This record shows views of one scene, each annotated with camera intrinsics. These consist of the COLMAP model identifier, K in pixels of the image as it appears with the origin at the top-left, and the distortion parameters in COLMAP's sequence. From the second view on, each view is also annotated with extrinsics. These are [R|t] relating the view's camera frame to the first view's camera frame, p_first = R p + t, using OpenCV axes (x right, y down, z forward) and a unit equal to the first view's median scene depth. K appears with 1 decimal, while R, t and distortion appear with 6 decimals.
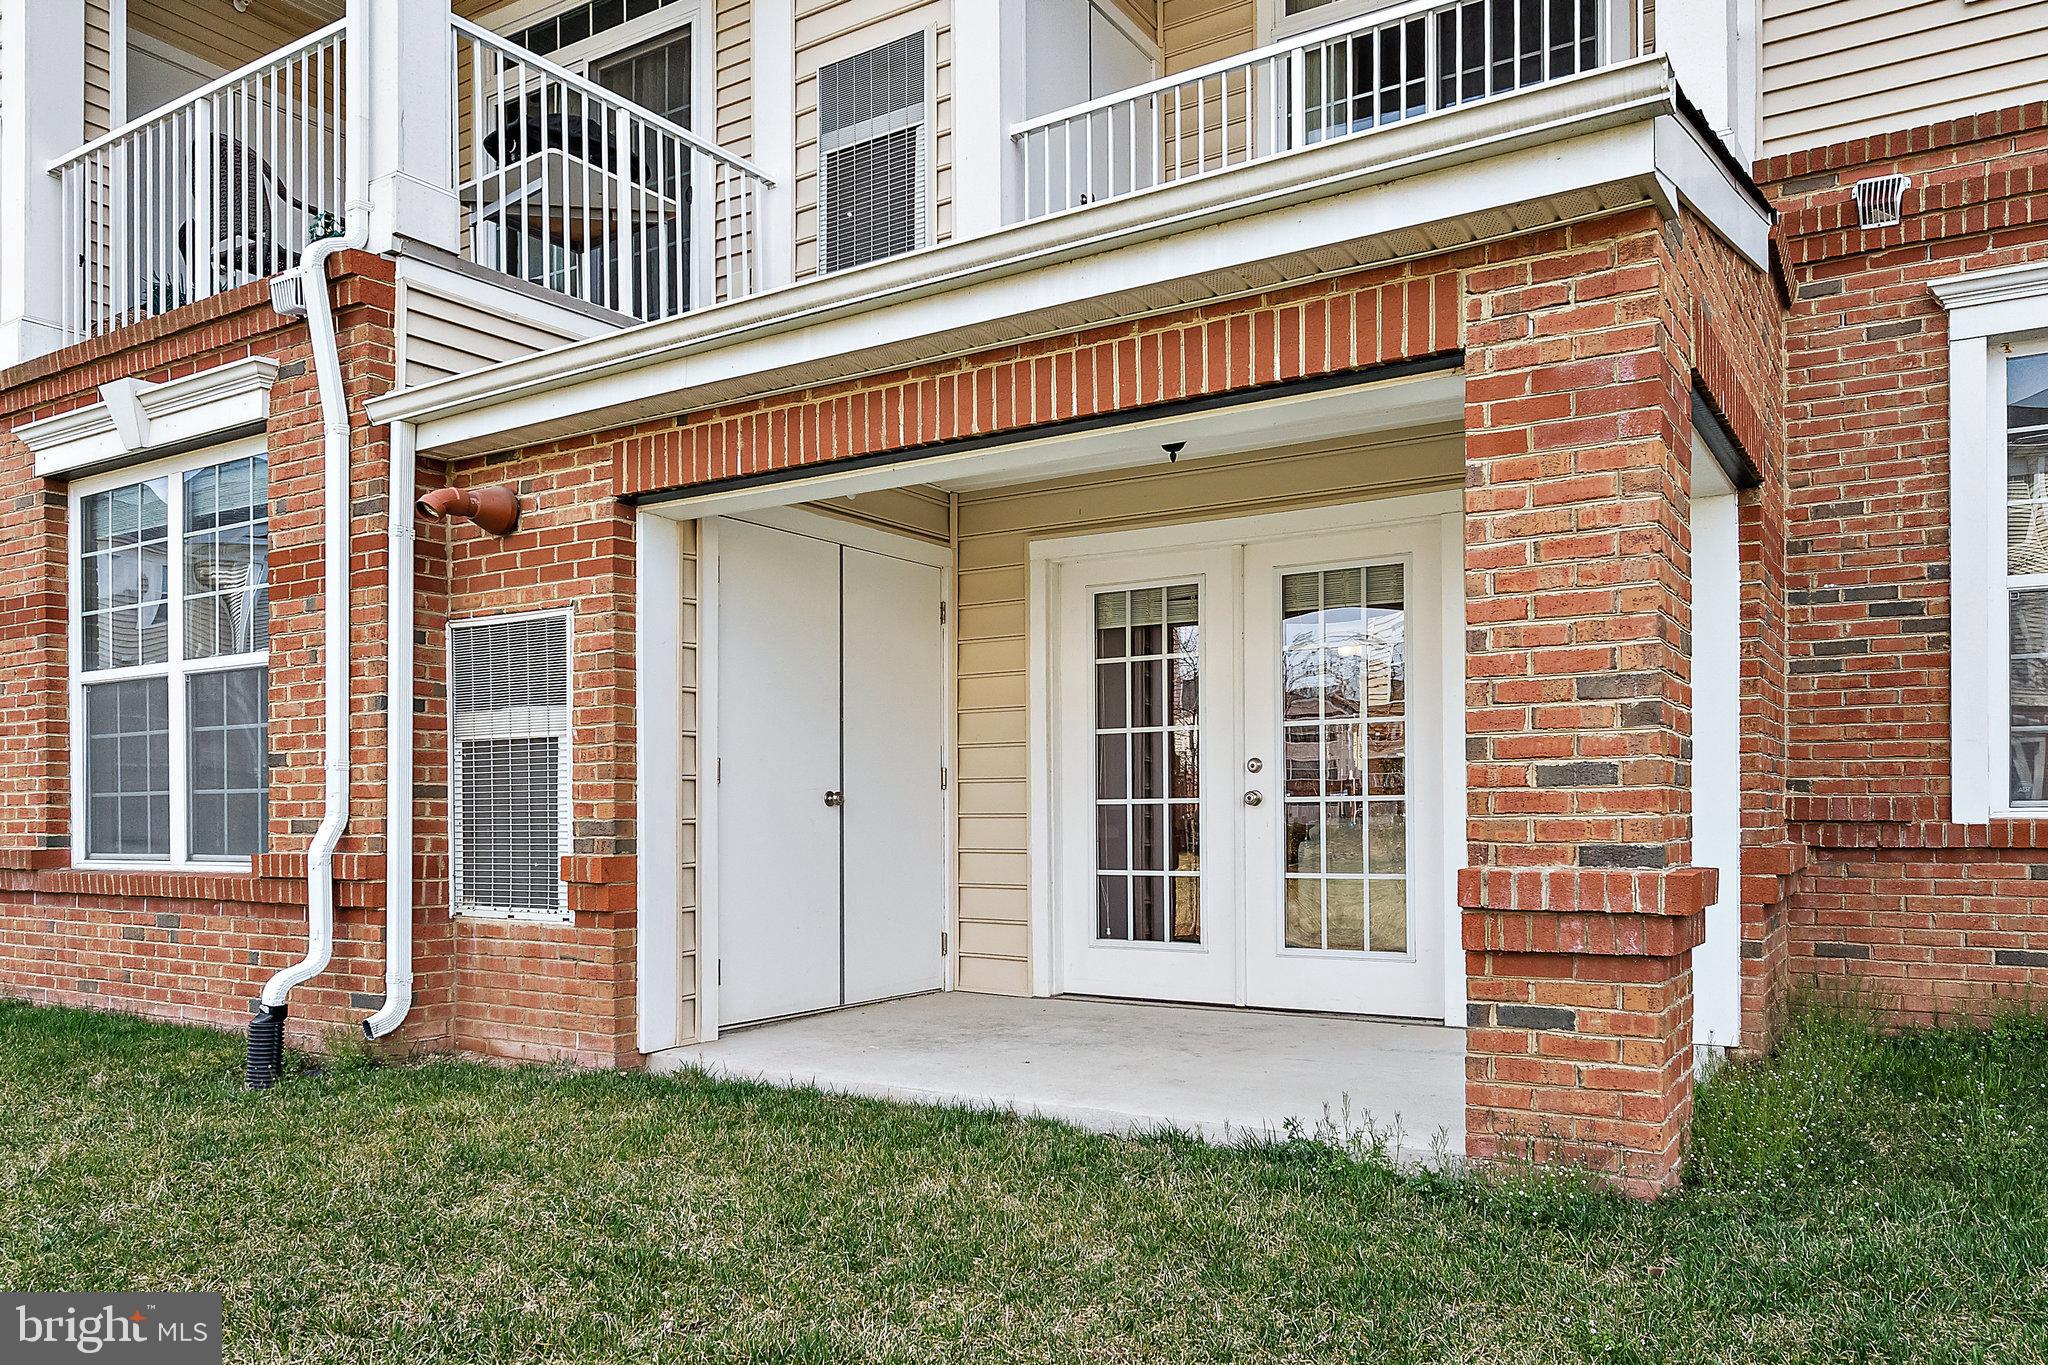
lens RADIAL K [[1485.6, 0, 1026.5], [0, 1485.6, 782.5], [0, 0, 1]] dist [0.001847, 0.000725]
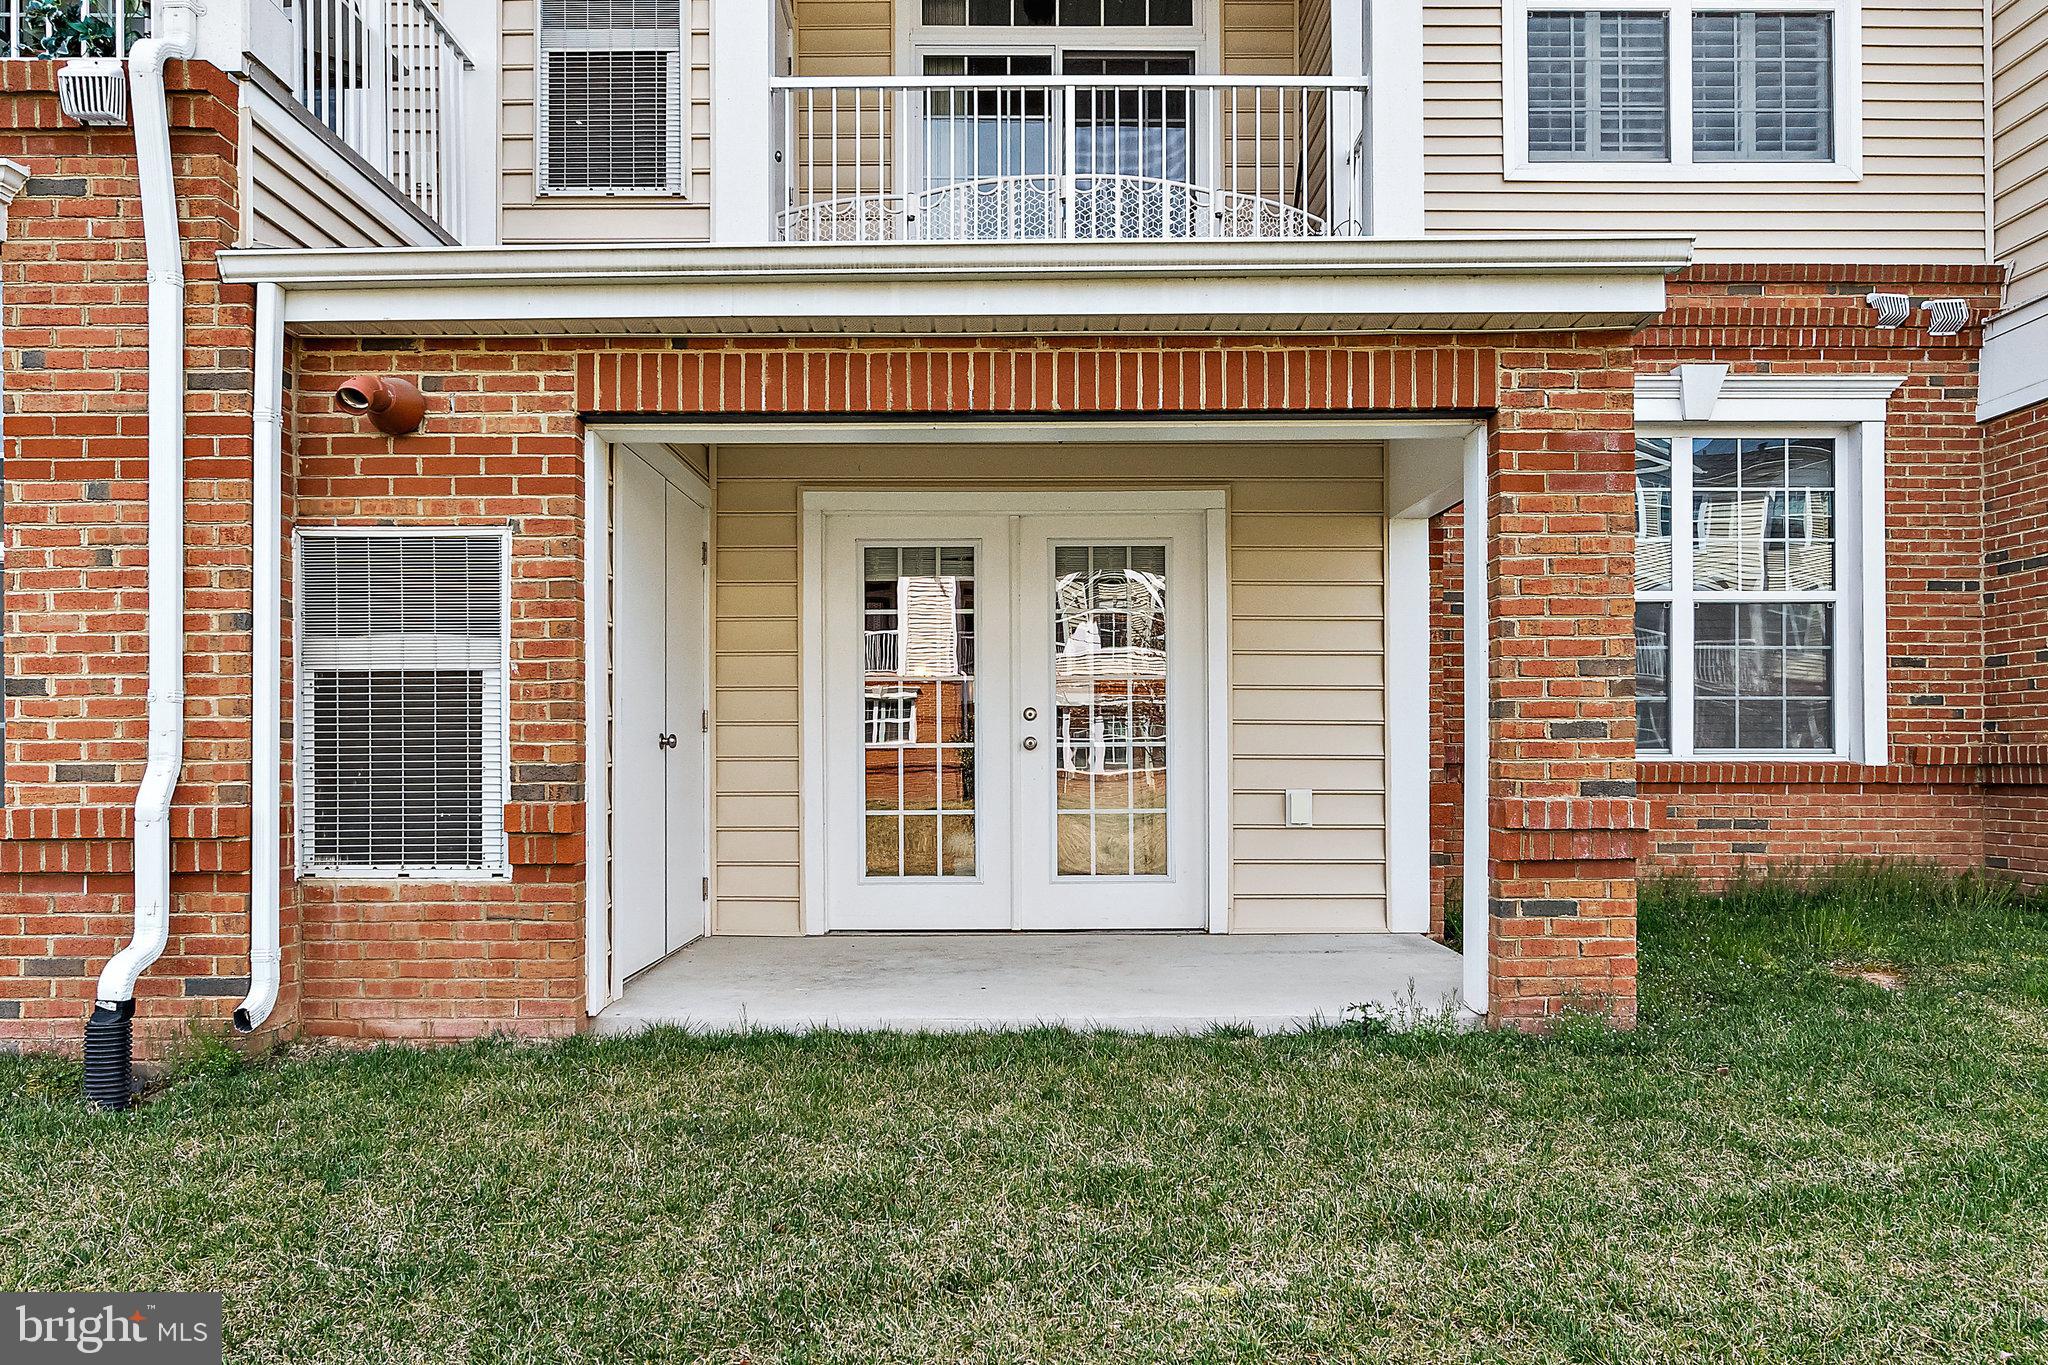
lens RADIAL K [[1461.7, 0, 1018.0], [0, 1461.7, 723.0], [0, 0, 1]] dist [-0.001040, 0.001151]
pose [[0.840857, 0.013564, 0.541088, -0.524443], [-0.012605, 0.999906, -0.005477, 0.001397], [-0.541111, -0.002215, 0.840948, 0.091082]]
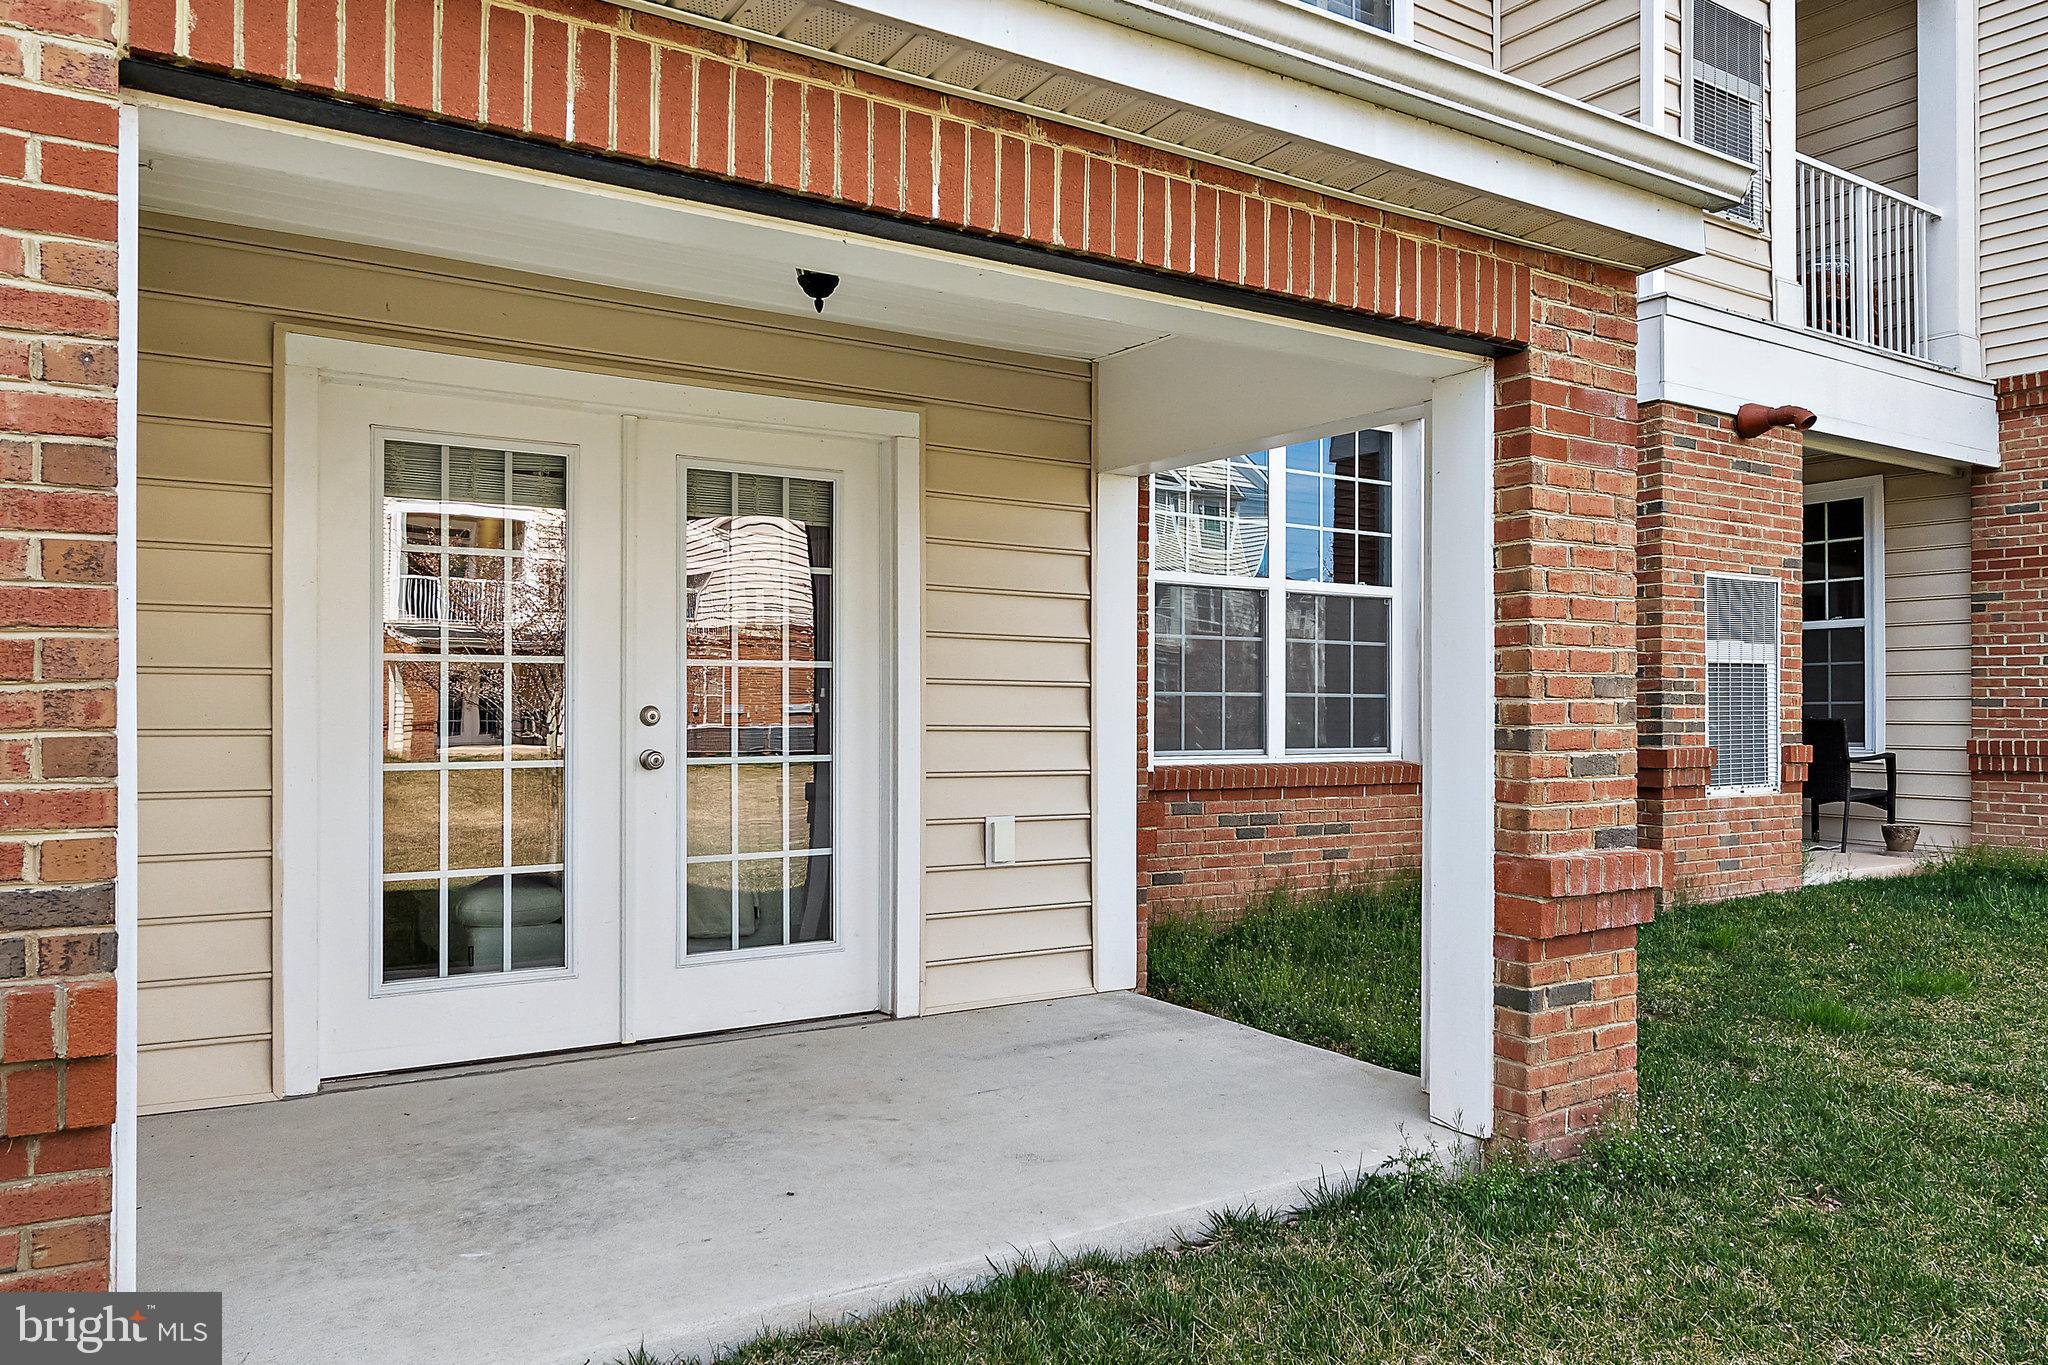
lens RADIAL K [[1476.6, 0, 1024.0], [0, 1476.6, 682.5], [0, 0, 1]] dist [-0.005036, 0.001373]
pose [[0.407194, 0.022052, 0.913076, -0.519666], [-0.025089, 0.999601, -0.012952, -0.027324], [-0.912997, -0.017634, 0.407585, 0.614264]]
